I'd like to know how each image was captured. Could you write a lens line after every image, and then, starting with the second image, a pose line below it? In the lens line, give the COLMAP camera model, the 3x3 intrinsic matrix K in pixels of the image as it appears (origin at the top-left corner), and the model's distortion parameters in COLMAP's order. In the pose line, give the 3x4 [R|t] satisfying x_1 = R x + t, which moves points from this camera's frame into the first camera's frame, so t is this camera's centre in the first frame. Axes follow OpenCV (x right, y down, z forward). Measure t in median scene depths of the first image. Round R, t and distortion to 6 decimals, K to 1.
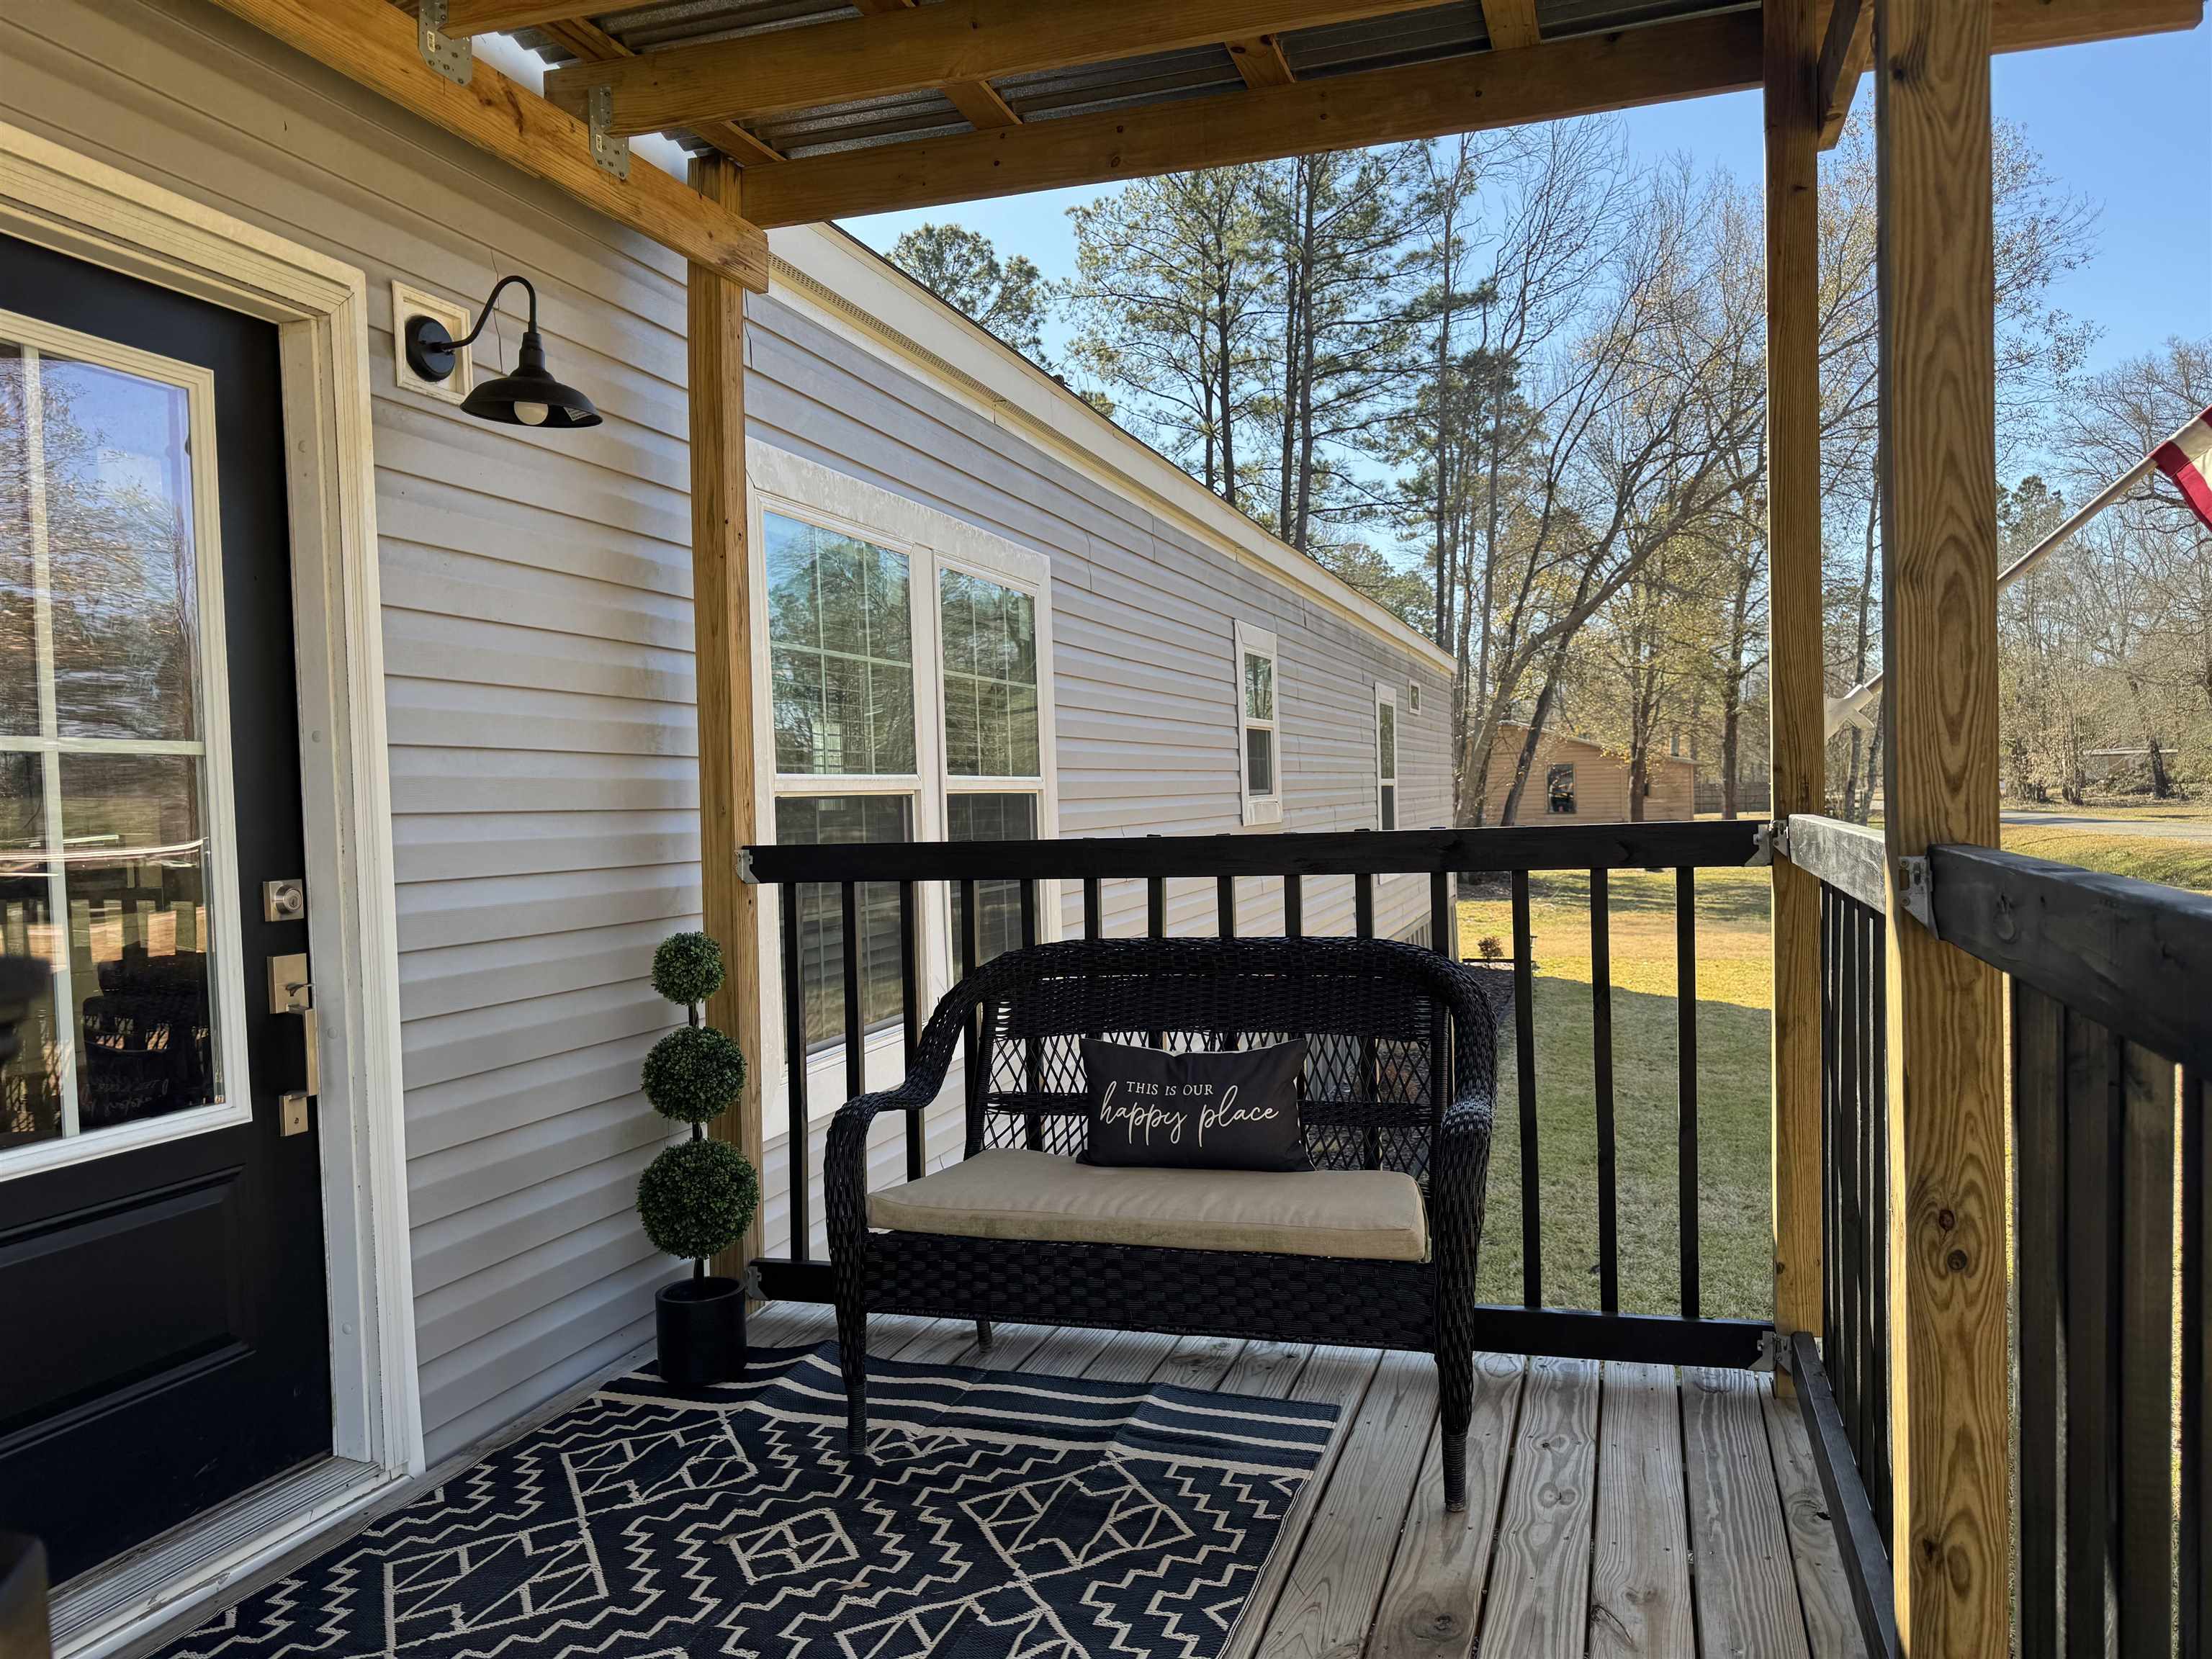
lens RADIAL K [[1555.4, 0, 1108.4], [0, 1555.4, 824.7], [0, 0, 1]] dist [0.065091, -0.107113]
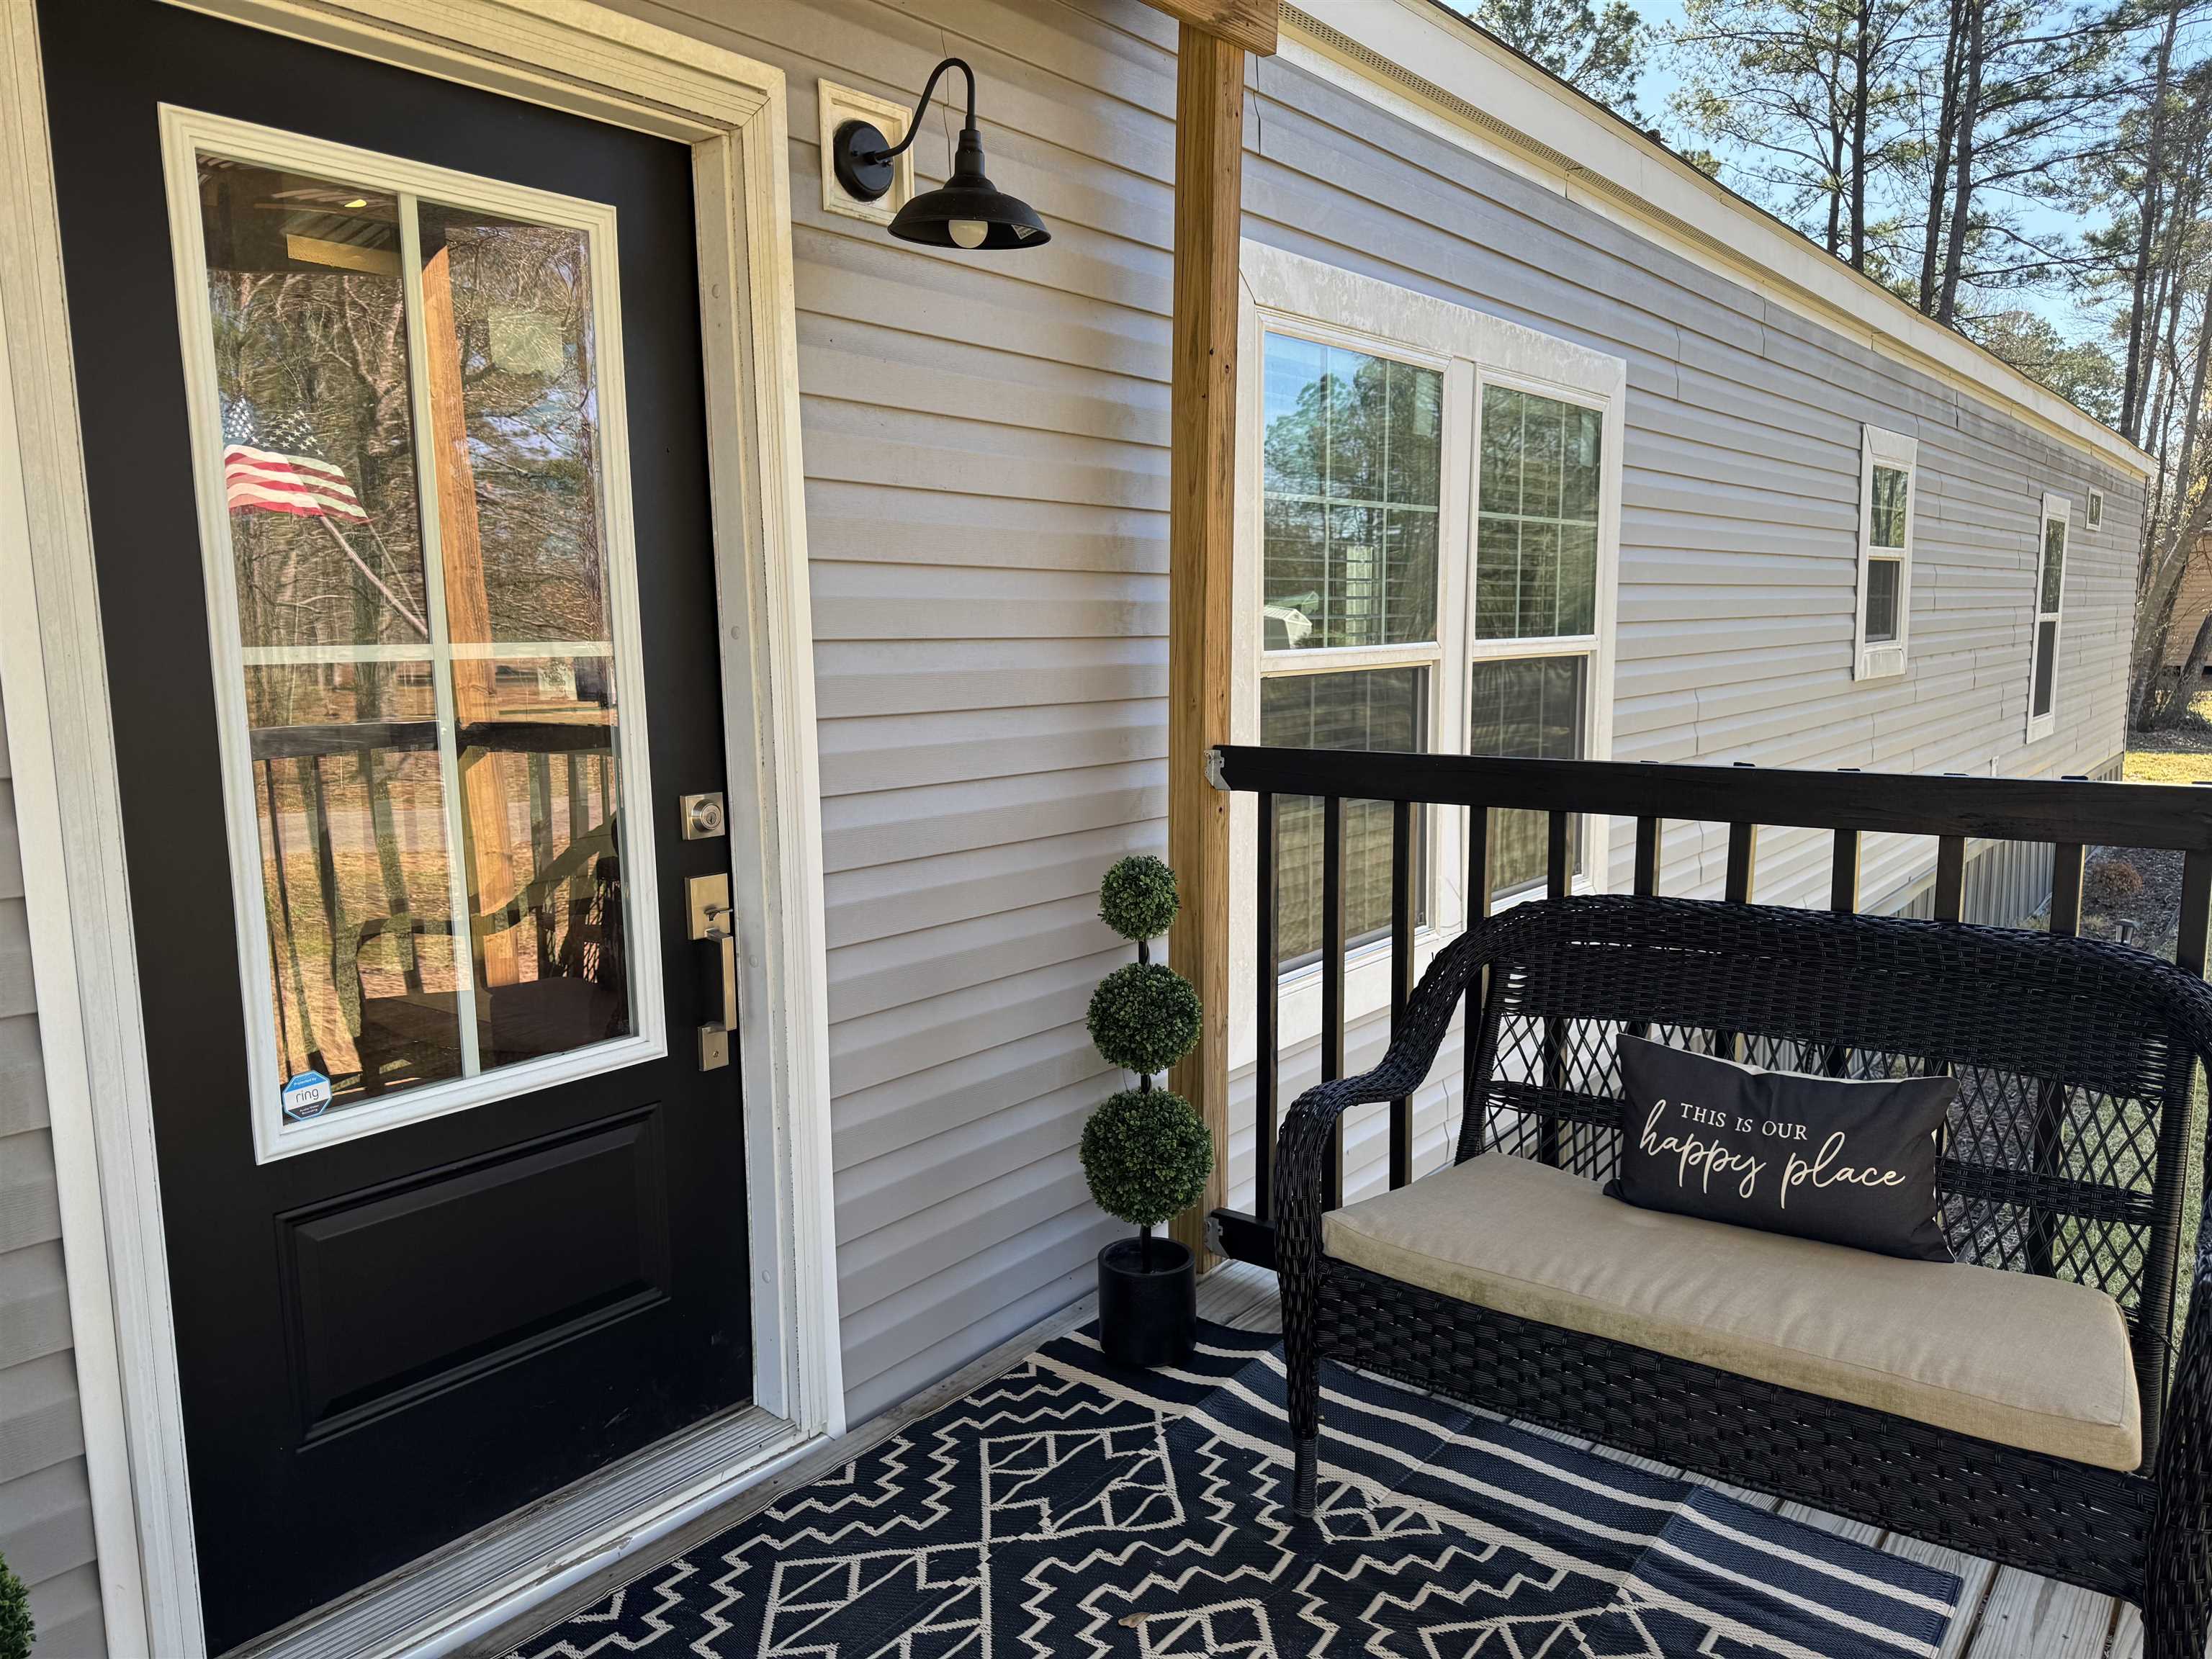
lens RADIAL K [[1519.9, 0, 1102.9], [0, 1519.9, 833.9], [0, 0, 1]] dist [0.070091, -0.098417]
pose [[0.936973, 0.062925, -0.343690, -0.003051], [-0.016529, 0.990531, 0.136291, -0.058704], [0.349012, -0.122020, 0.929140, 0.232131]]
